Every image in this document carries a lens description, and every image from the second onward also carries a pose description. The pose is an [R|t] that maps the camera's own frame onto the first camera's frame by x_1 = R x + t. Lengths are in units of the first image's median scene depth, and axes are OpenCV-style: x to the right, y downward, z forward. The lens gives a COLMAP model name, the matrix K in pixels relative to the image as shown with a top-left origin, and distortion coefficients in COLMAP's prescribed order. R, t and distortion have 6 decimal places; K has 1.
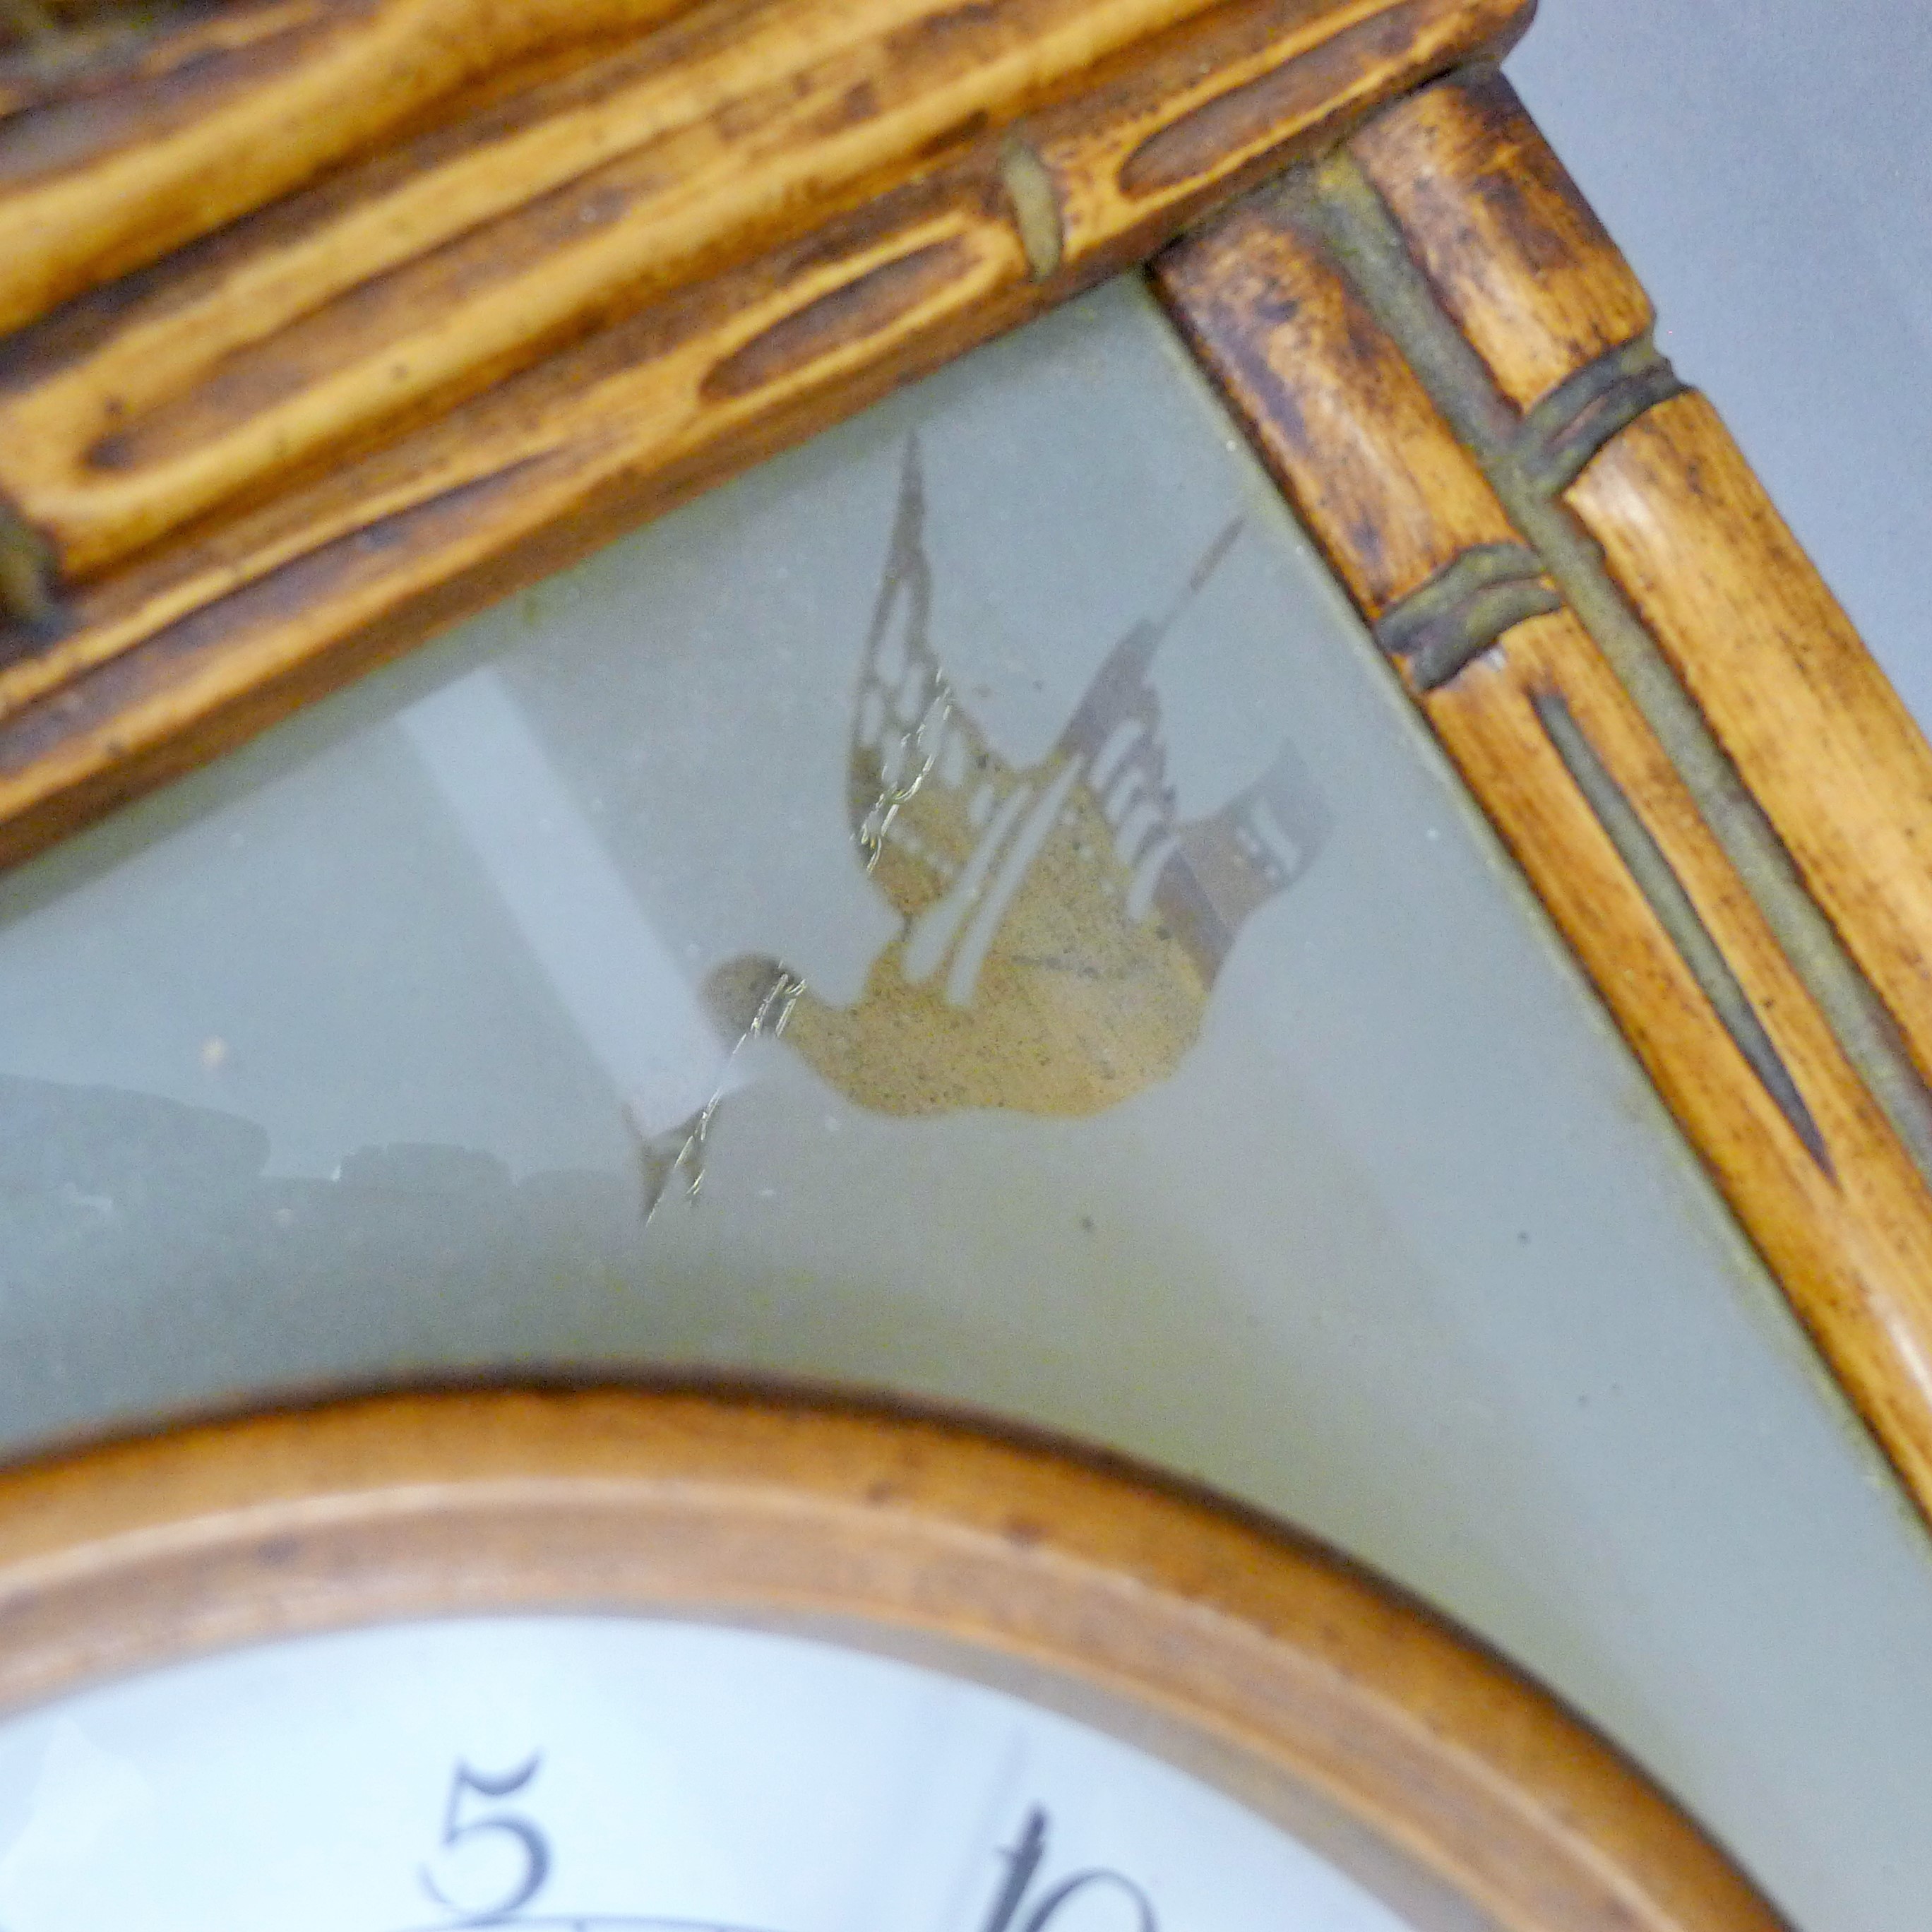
lens RADIAL K [[2430.9, 0, 962.6], [0, 2430.9, 967.1], [0, 0, 1]] dist [-0.059575, 0.000000]
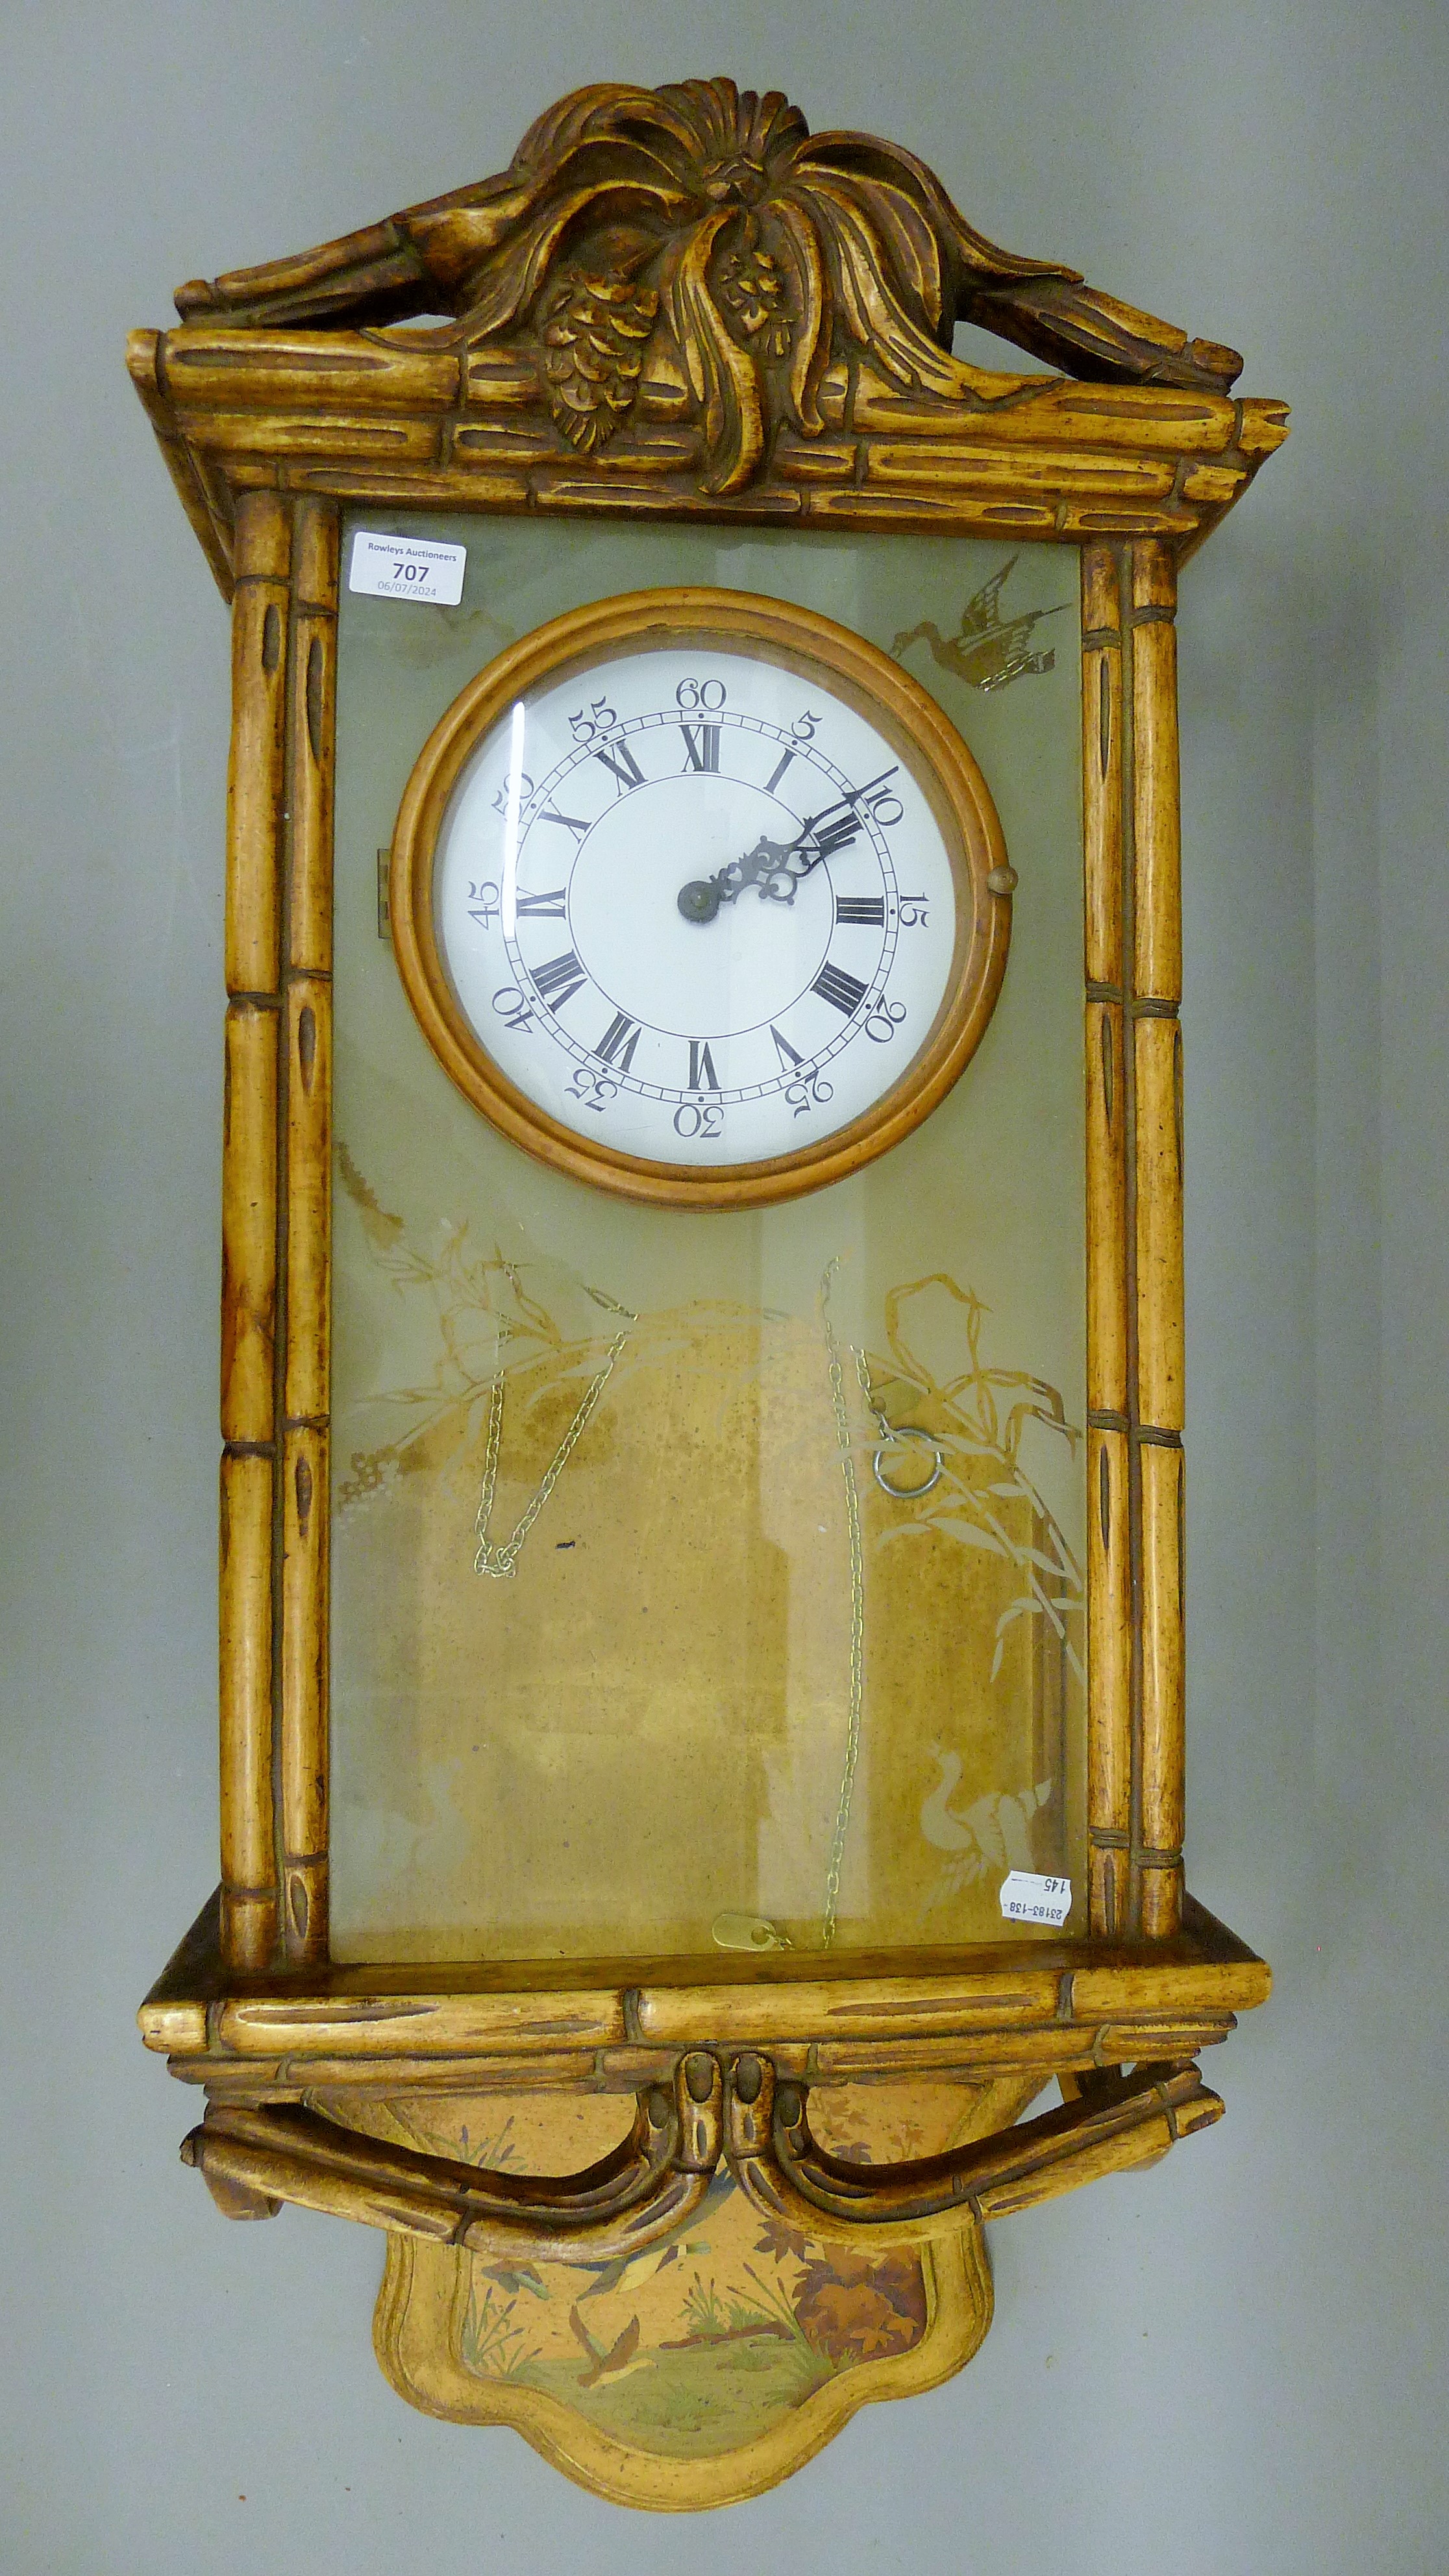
lens RADIAL K [[1680.7, 0, 721.9], [0, 1680.7, 1296.2], [0, 0, 1]] dist [-0.046381, 0.009989]
pose [[0.838409, 0.528857, -0.131838, 0.709445], [-0.521357, 0.848691, 0.088942, 1.057649], [0.158927, -0.005835, 0.987273, -2.378300]]
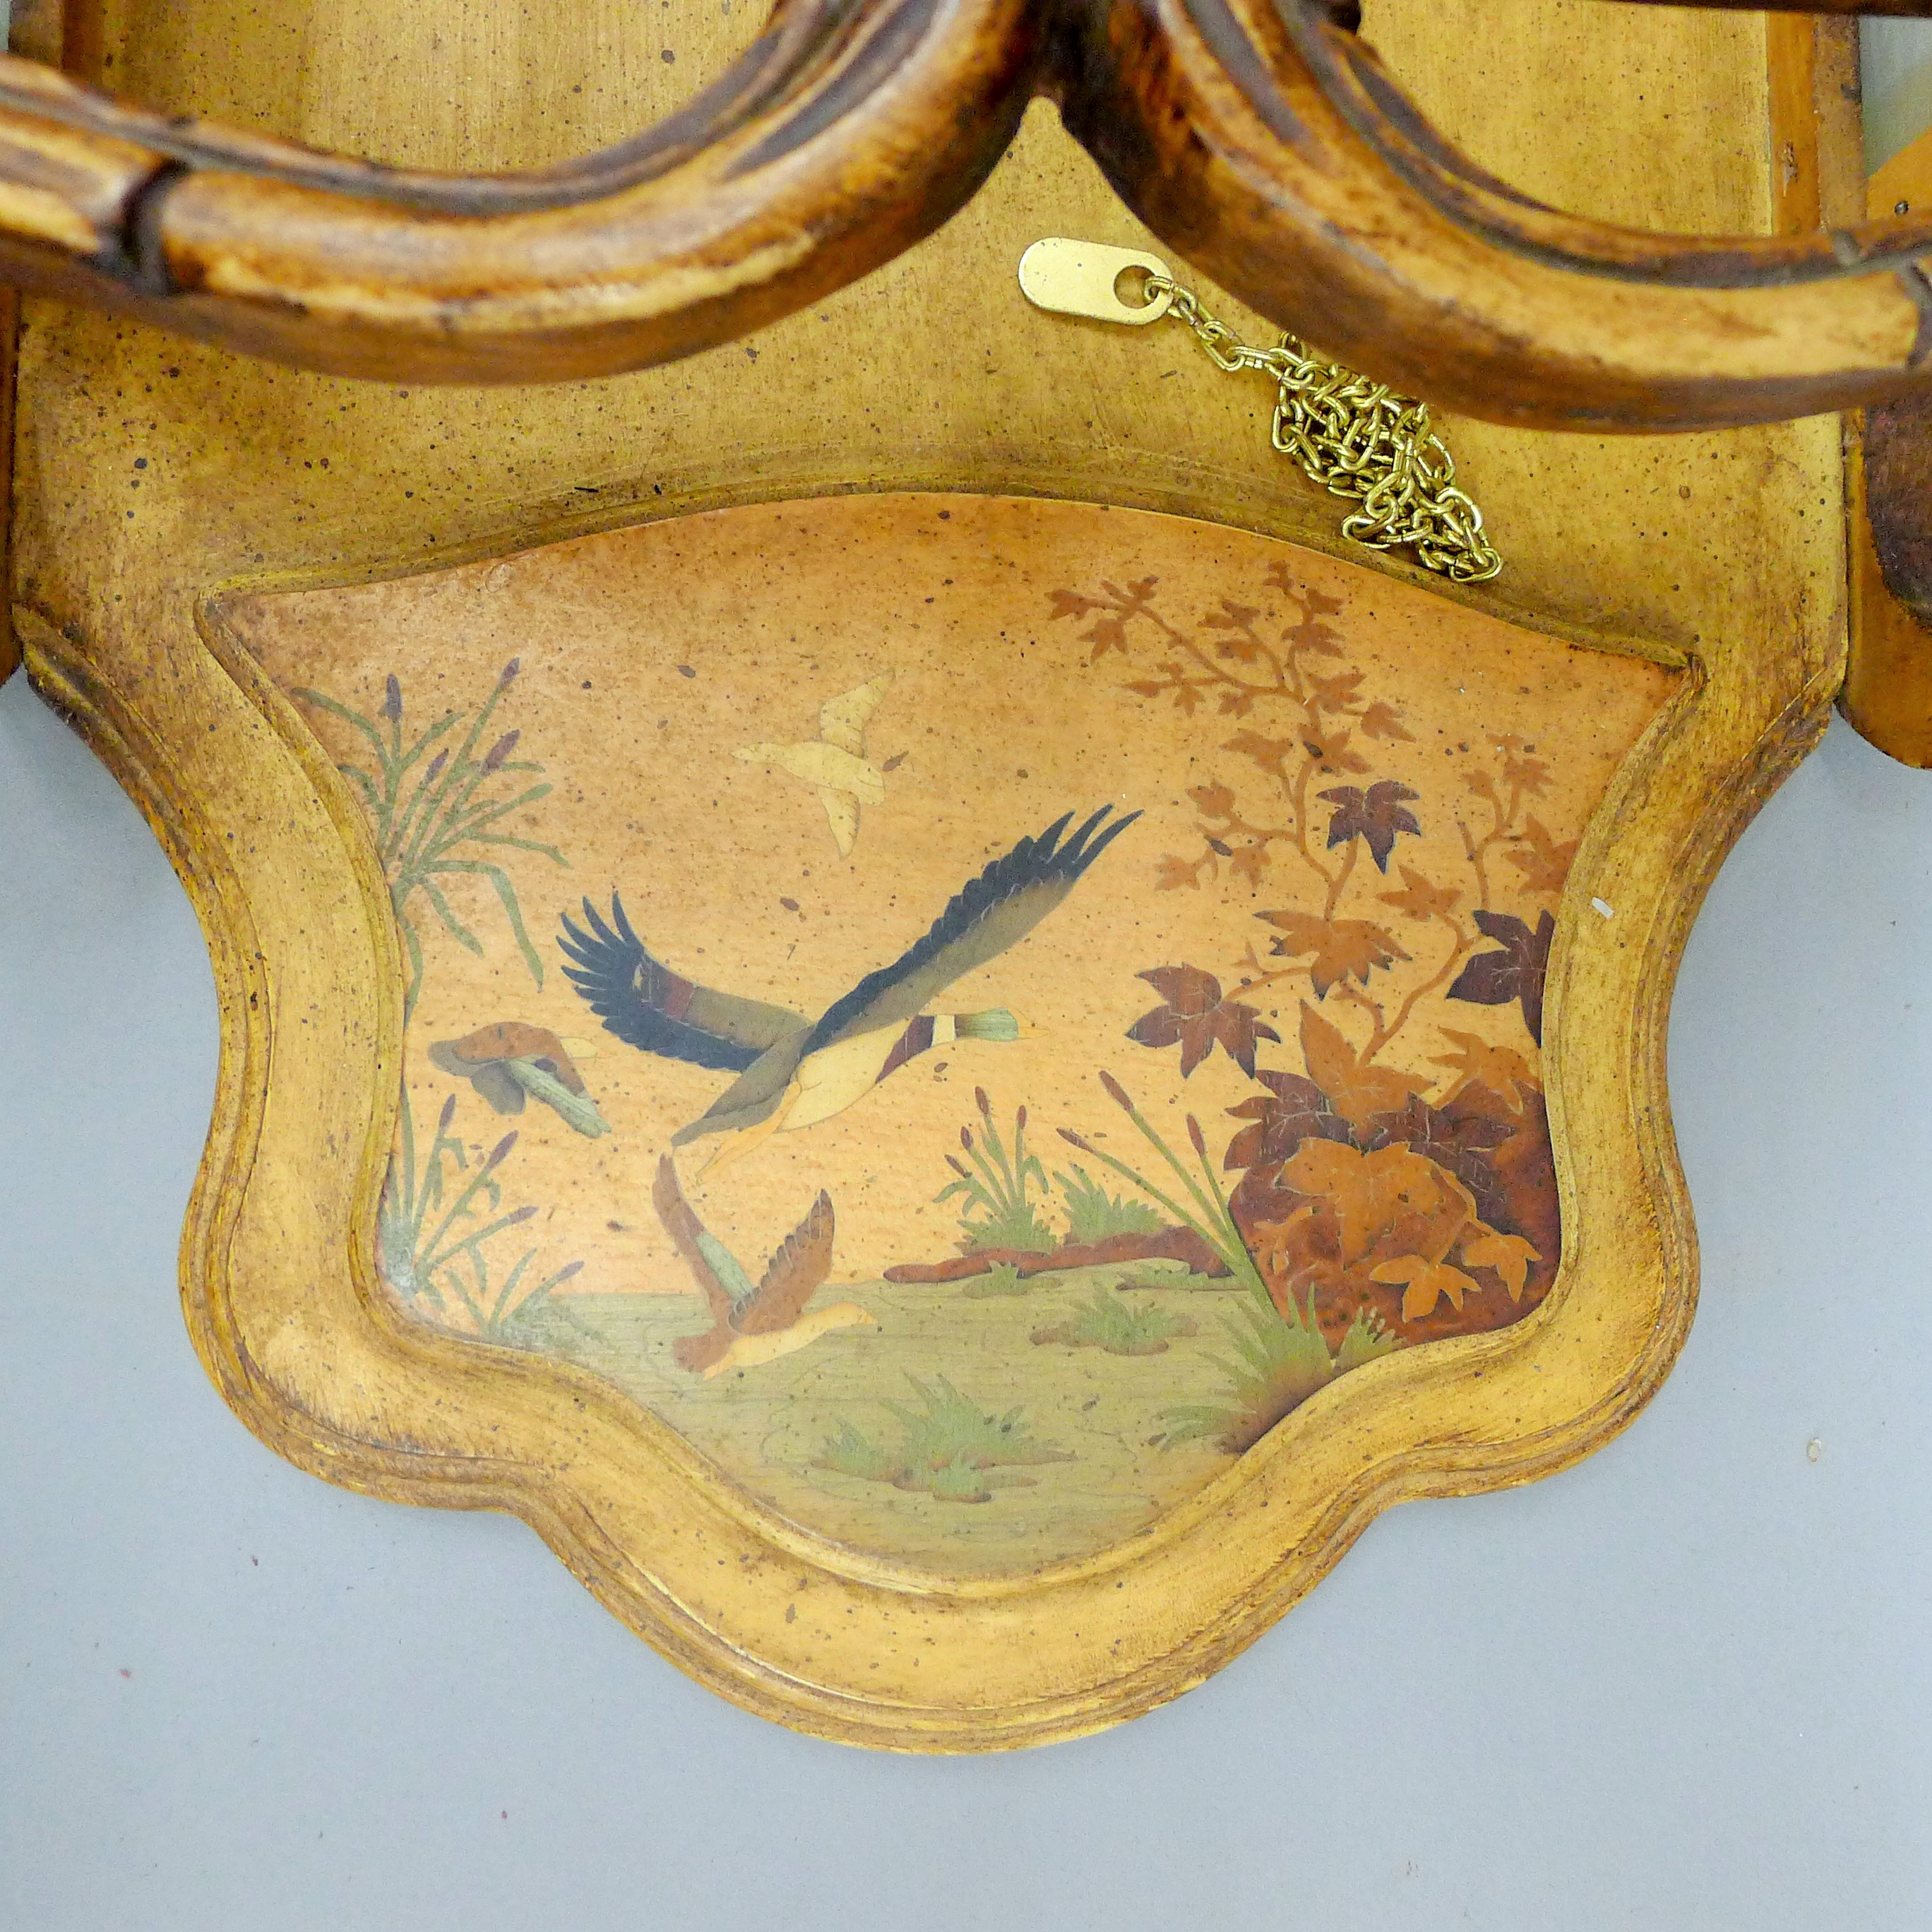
lens RADIAL K [[1856.2, 0, 963.0], [0, 1856.2, 957.2], [0, 0, 1]] dist [-0.046823, 0.000000]
pose [[0.833147, 0.527198, -0.167116, 1.532443], [-0.519708, 0.849652, 0.089411, 3.048533], [0.189128, 0.012359, 0.981875, -0.332403]]
